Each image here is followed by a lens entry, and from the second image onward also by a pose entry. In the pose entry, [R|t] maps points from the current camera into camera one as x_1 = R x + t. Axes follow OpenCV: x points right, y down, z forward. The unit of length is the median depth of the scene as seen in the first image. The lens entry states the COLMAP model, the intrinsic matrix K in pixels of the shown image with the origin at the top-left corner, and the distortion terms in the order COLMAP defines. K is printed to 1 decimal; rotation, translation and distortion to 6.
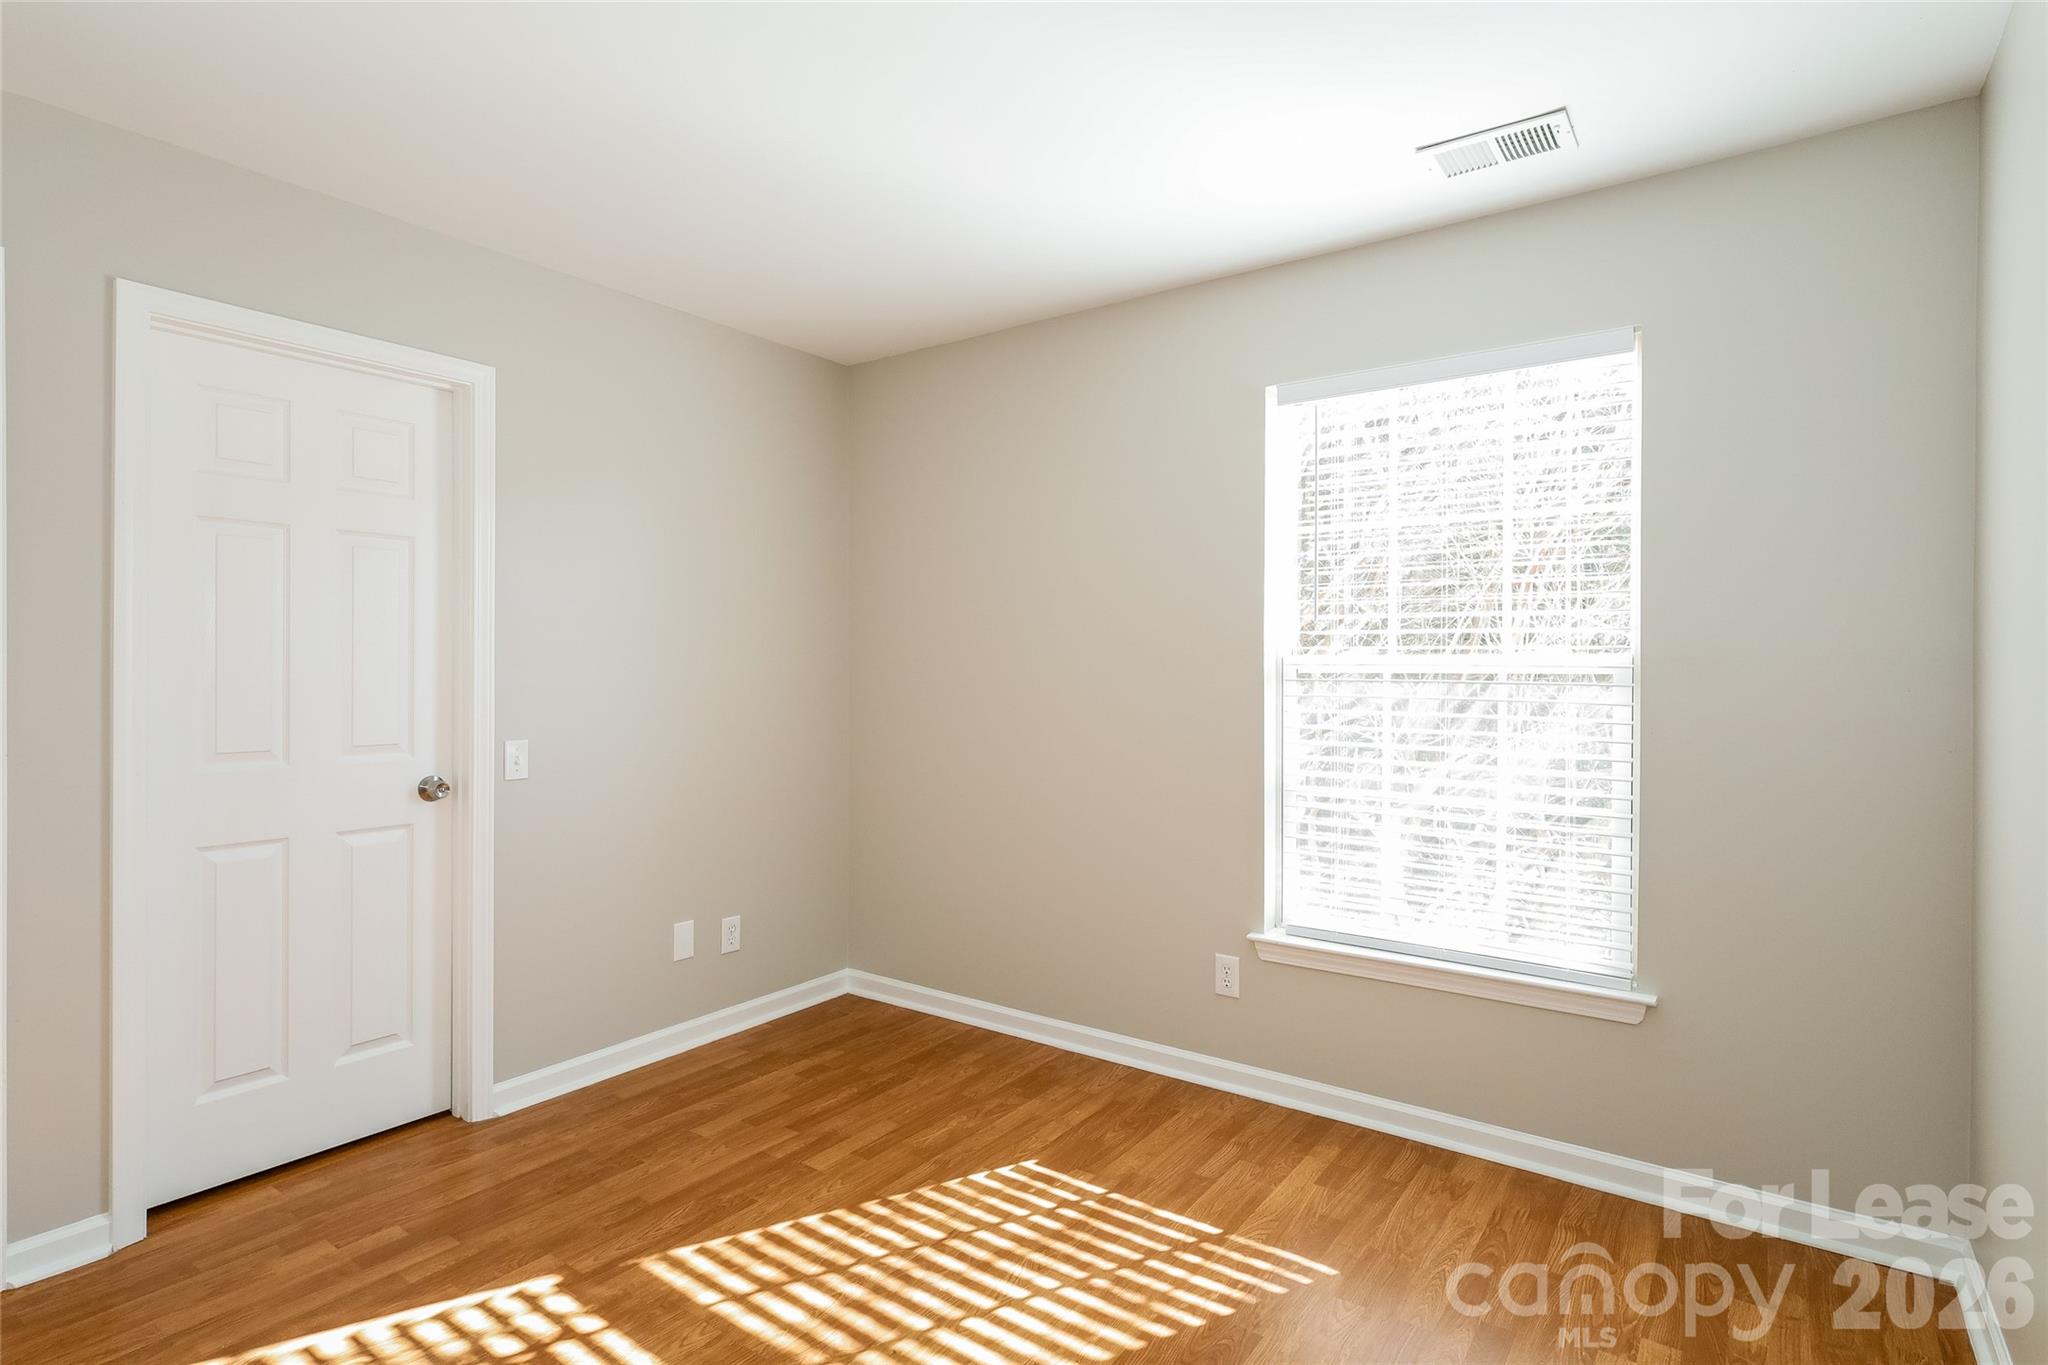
lens RADIAL K [[1039.7, 0, 1025.0], [0, 1039.7, 662.3], [0, 0, 1]] dist [0.002630, 0.000252]
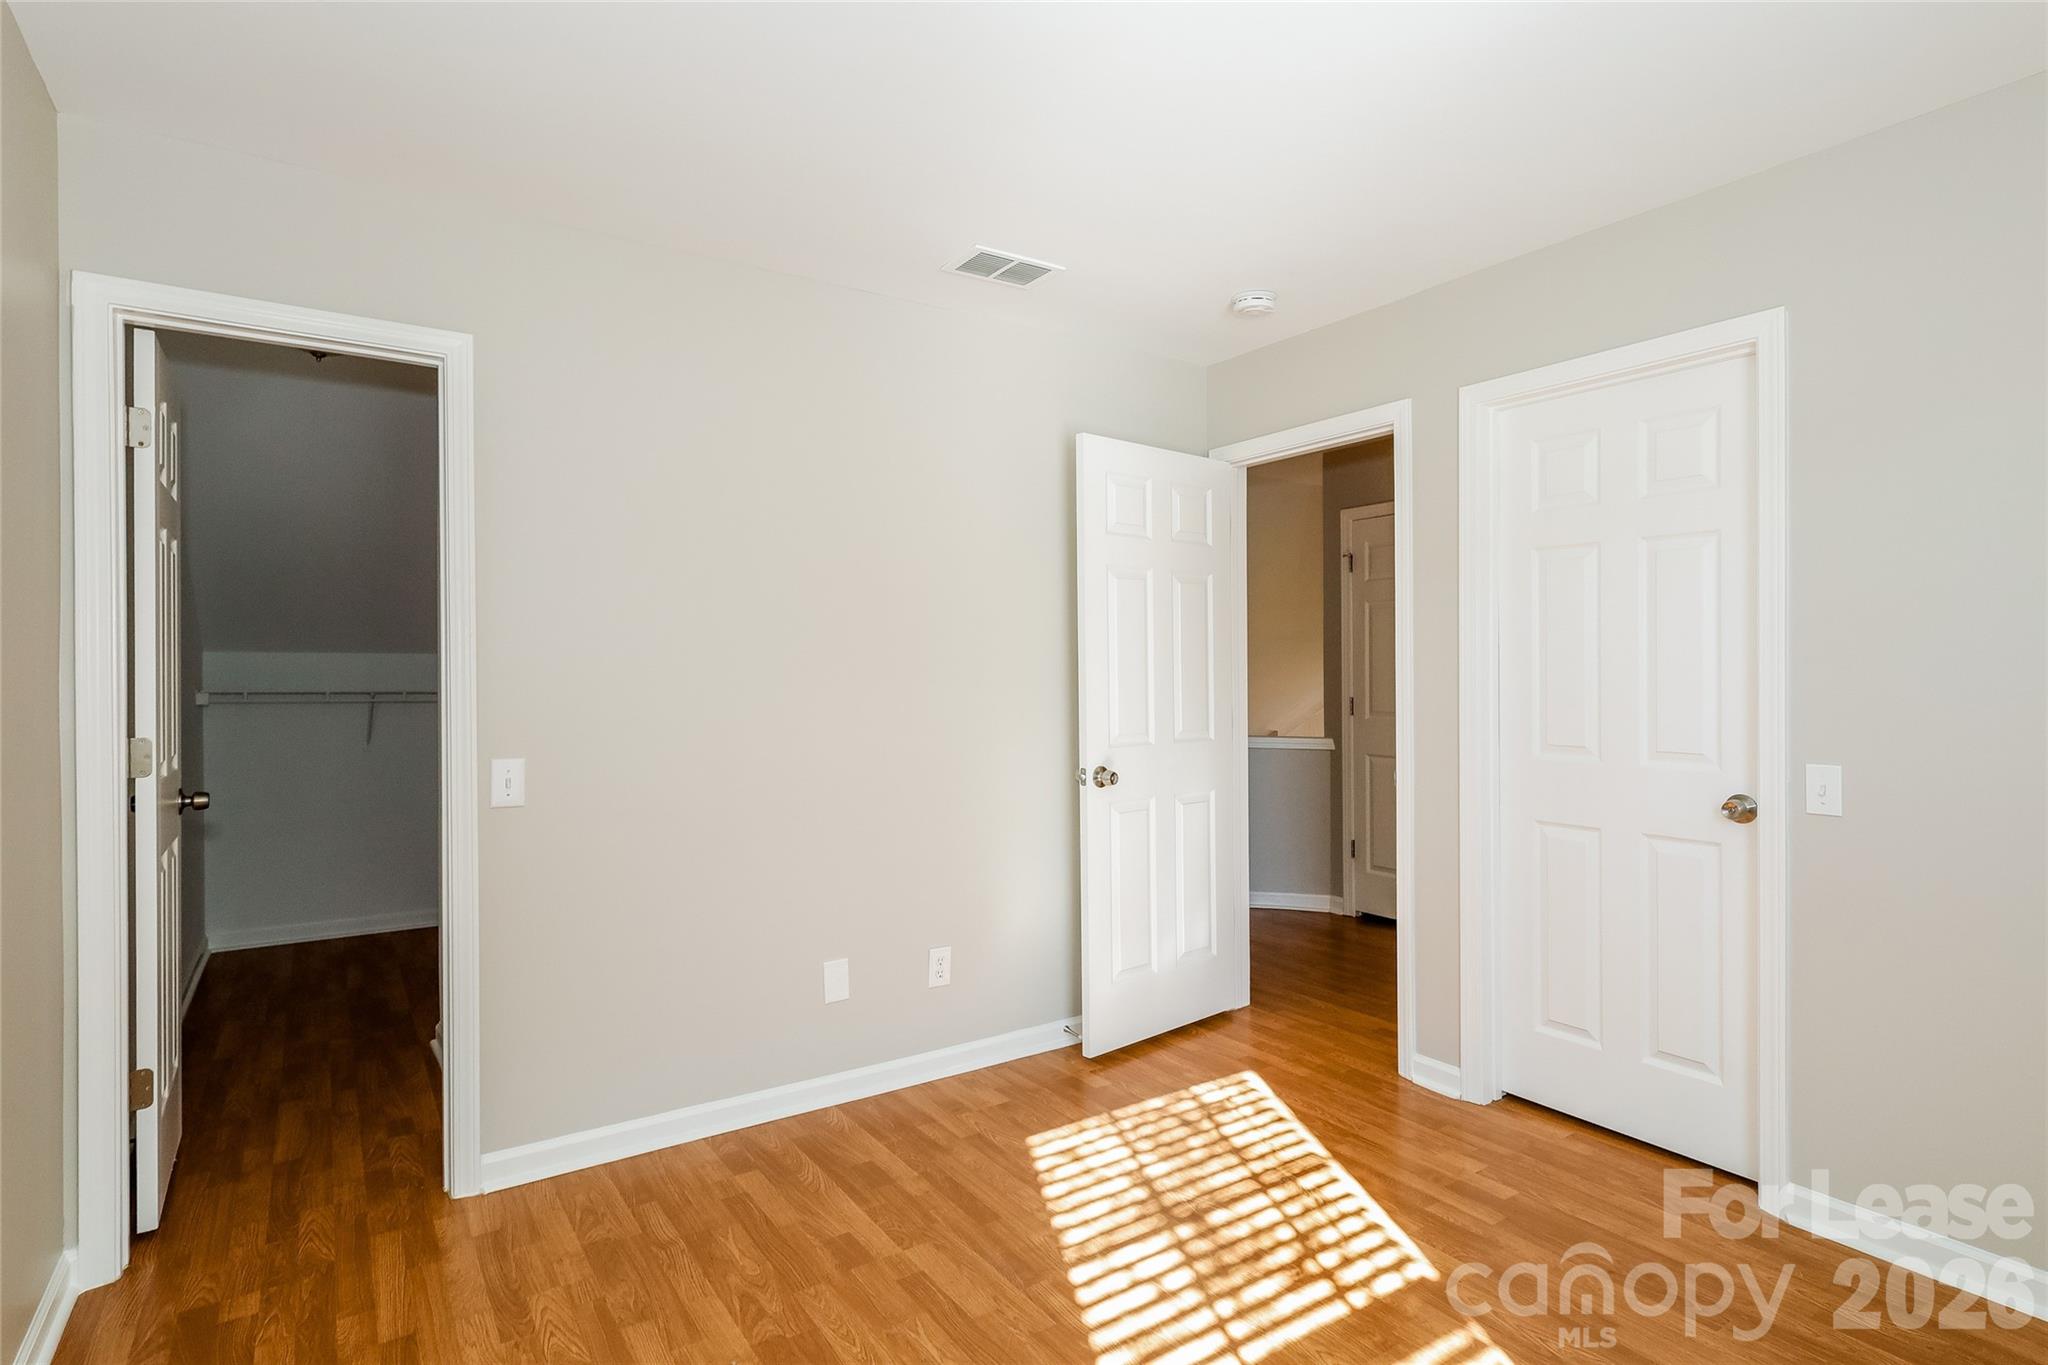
lens RADIAL K [[1022.8, 0, 1042.0], [0, 1022.8, 686.5], [0, 0, 1]] dist [0.013369, 0.000220]
pose [[-0.328994, 0.004707, -0.944320, 0.564119], [-0.000265, 0.999987, 0.005077, 0.015193], [0.944332, 0.001920, -0.328988, 0.895928]]
